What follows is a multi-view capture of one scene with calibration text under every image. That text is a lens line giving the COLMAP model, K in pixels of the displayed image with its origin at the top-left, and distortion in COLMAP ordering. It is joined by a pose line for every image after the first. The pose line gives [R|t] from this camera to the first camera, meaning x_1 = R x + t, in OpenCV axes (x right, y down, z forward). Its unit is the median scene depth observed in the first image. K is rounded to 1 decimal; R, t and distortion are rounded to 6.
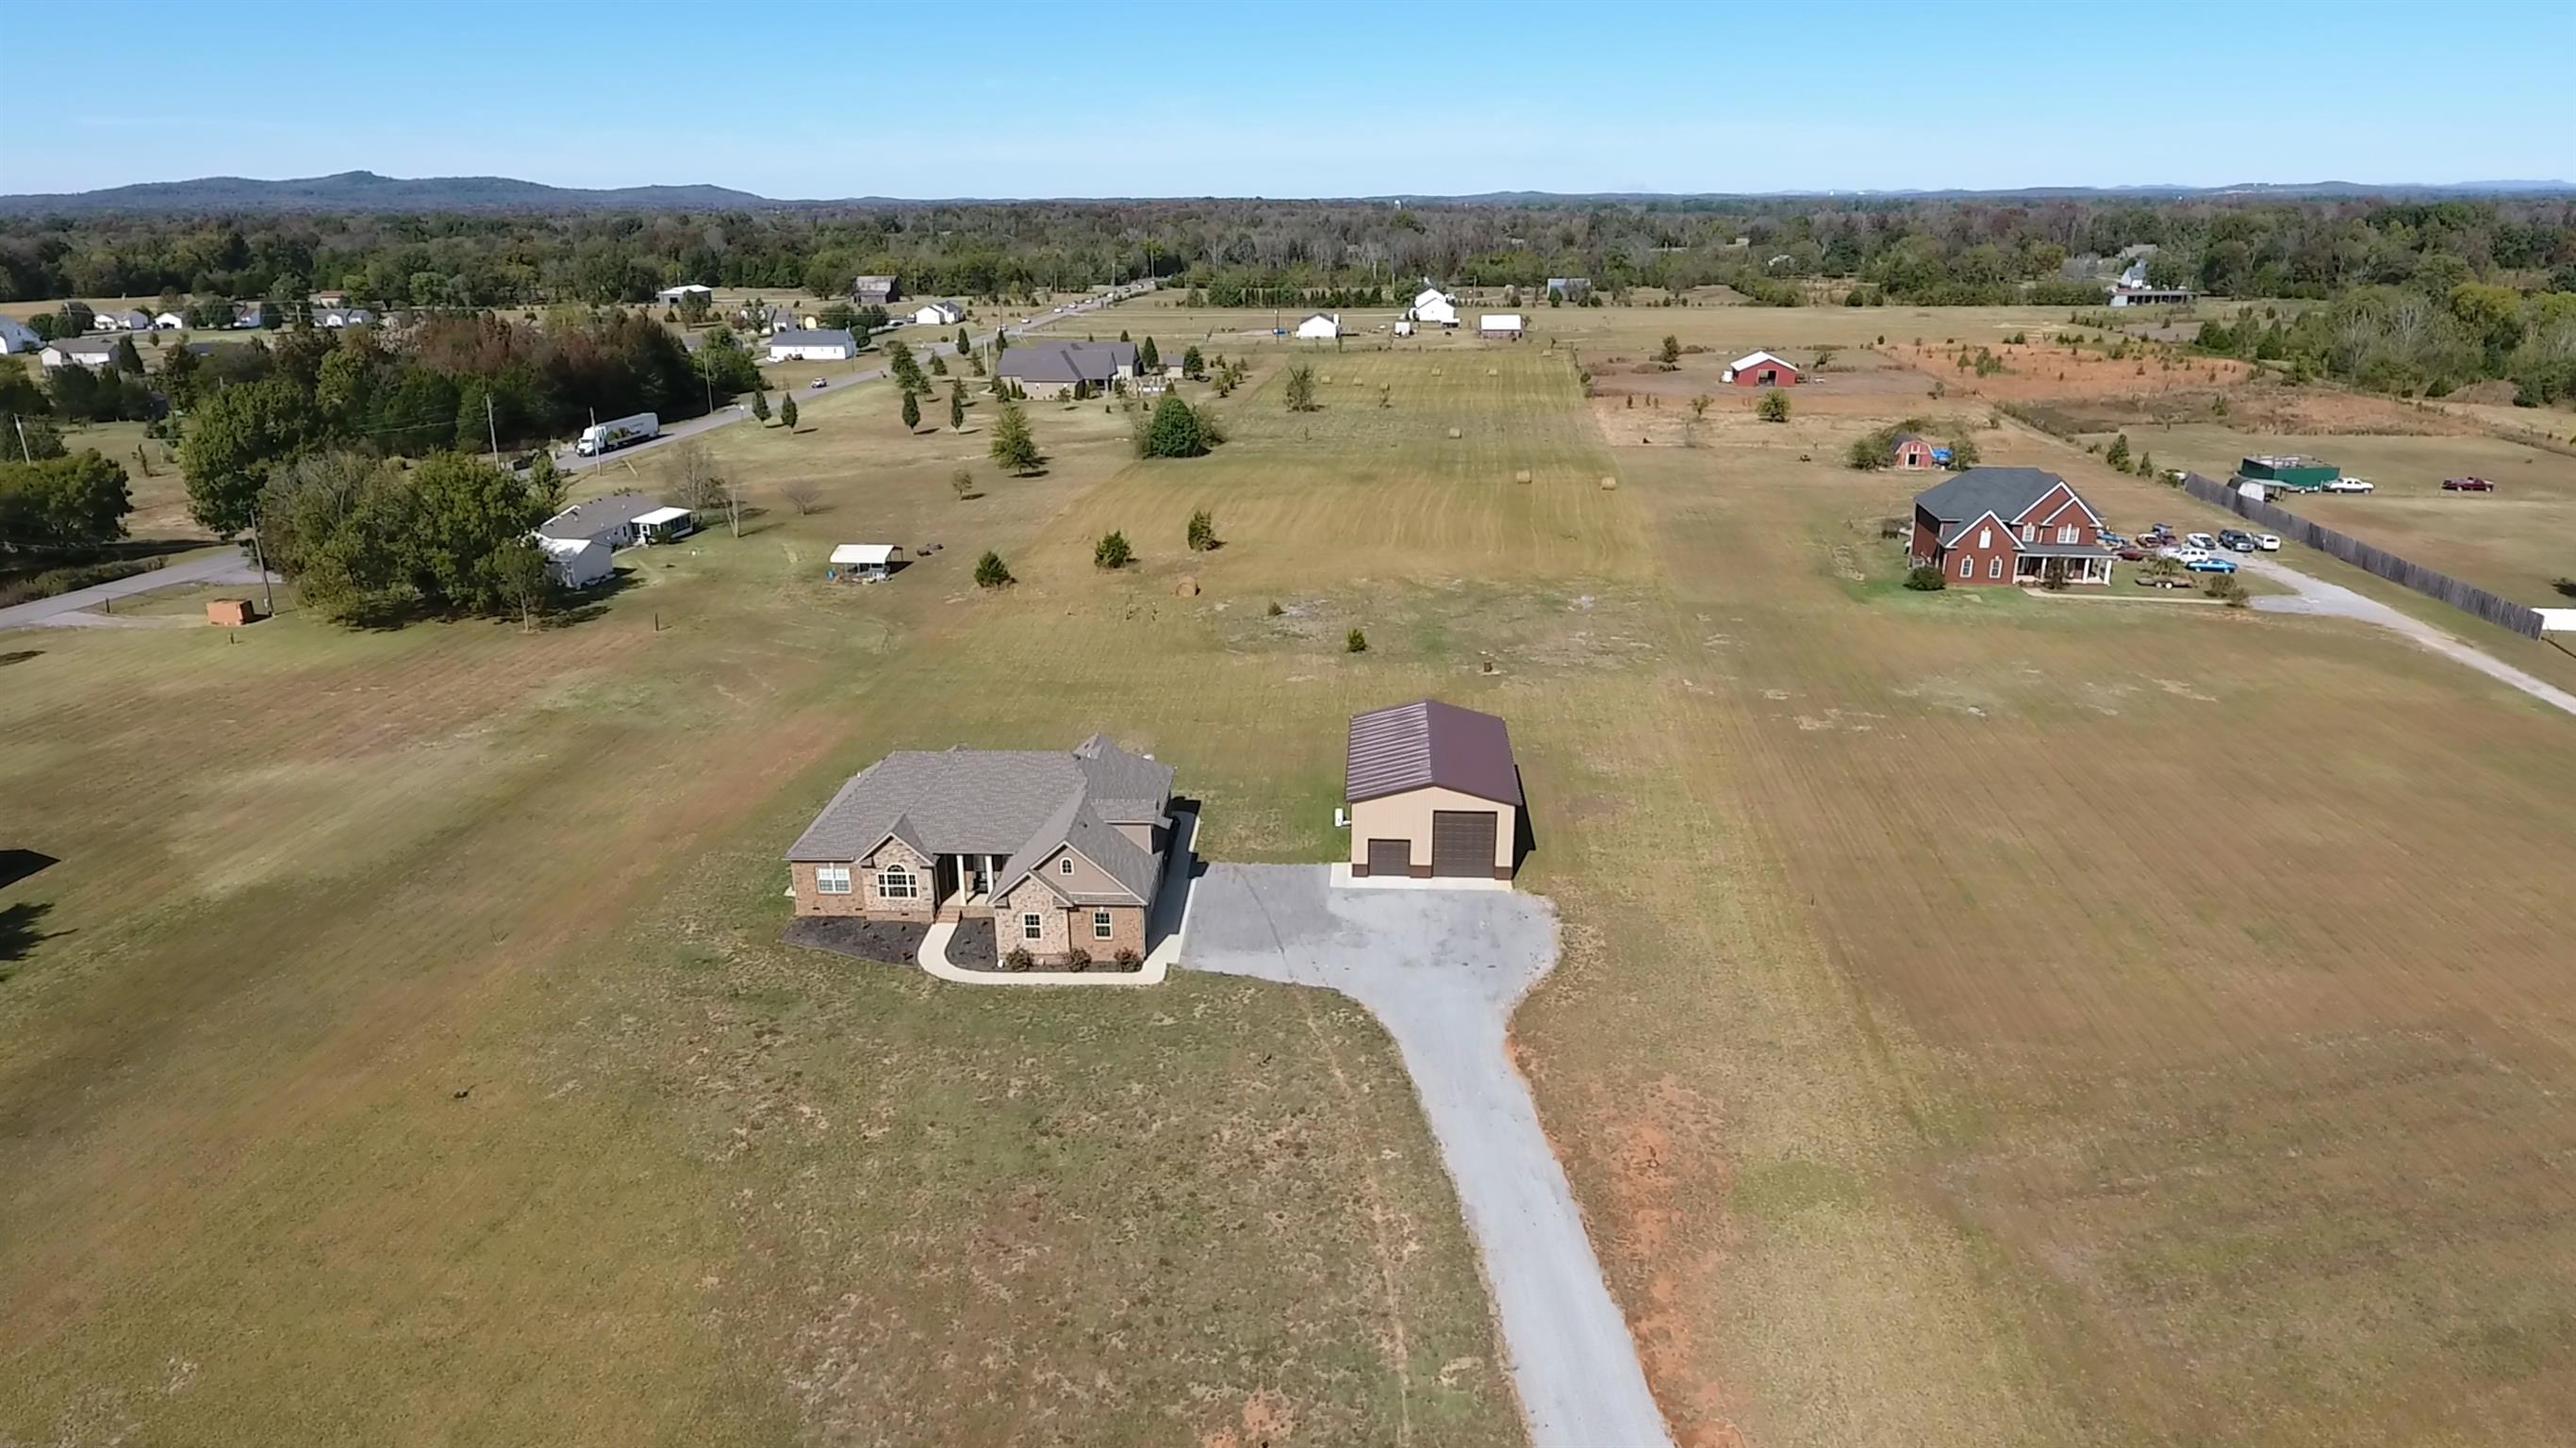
lens RADIAL K [[1595.9, 0, 1283.1], [0, 1595.9, 726.5], [0, 0, 1]] dist [0.003559, 0.000218]
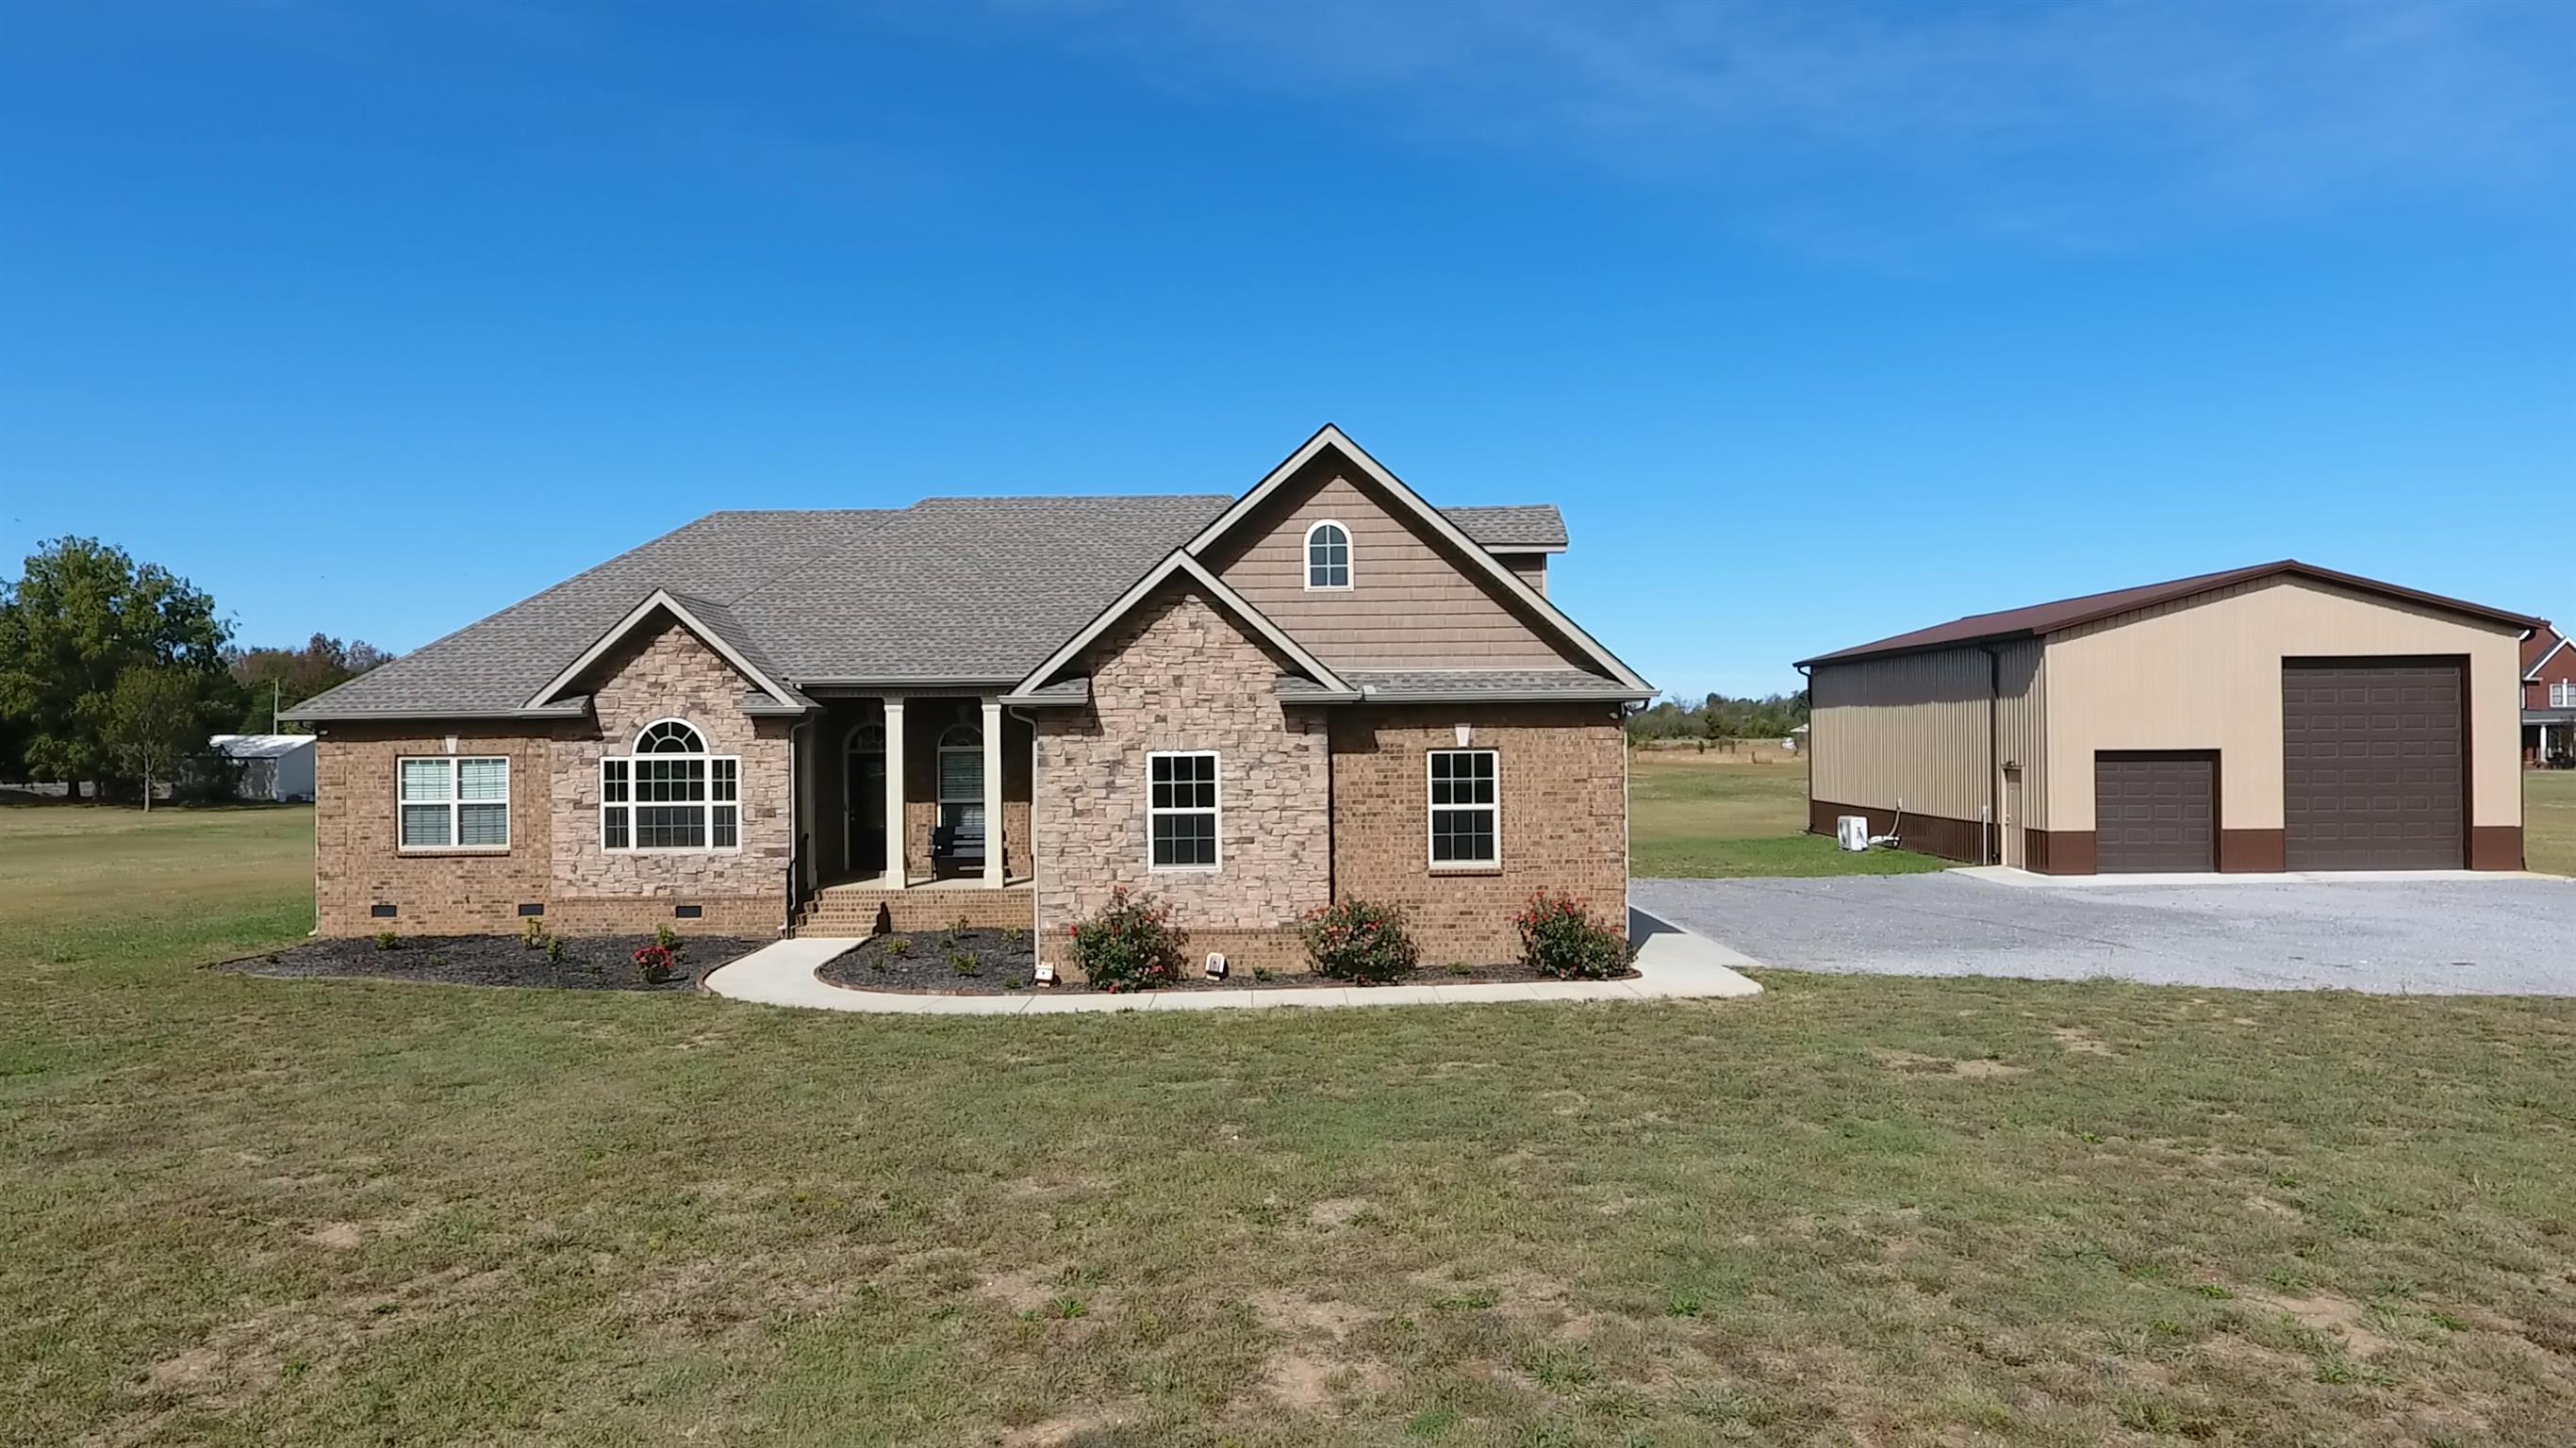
lens RADIAL K [[1595.9, 0, 1298.7], [0, 1595.9, 712.3], [0, 0, 1]] dist [0.003559, 0.000218]
pose [[0.998596, 0.000007, 0.052970, -0.146328], [0.017314, 0.945031, -0.326521, 0.184385], [-0.050061, 0.326980, 0.943704, 0.730969]]
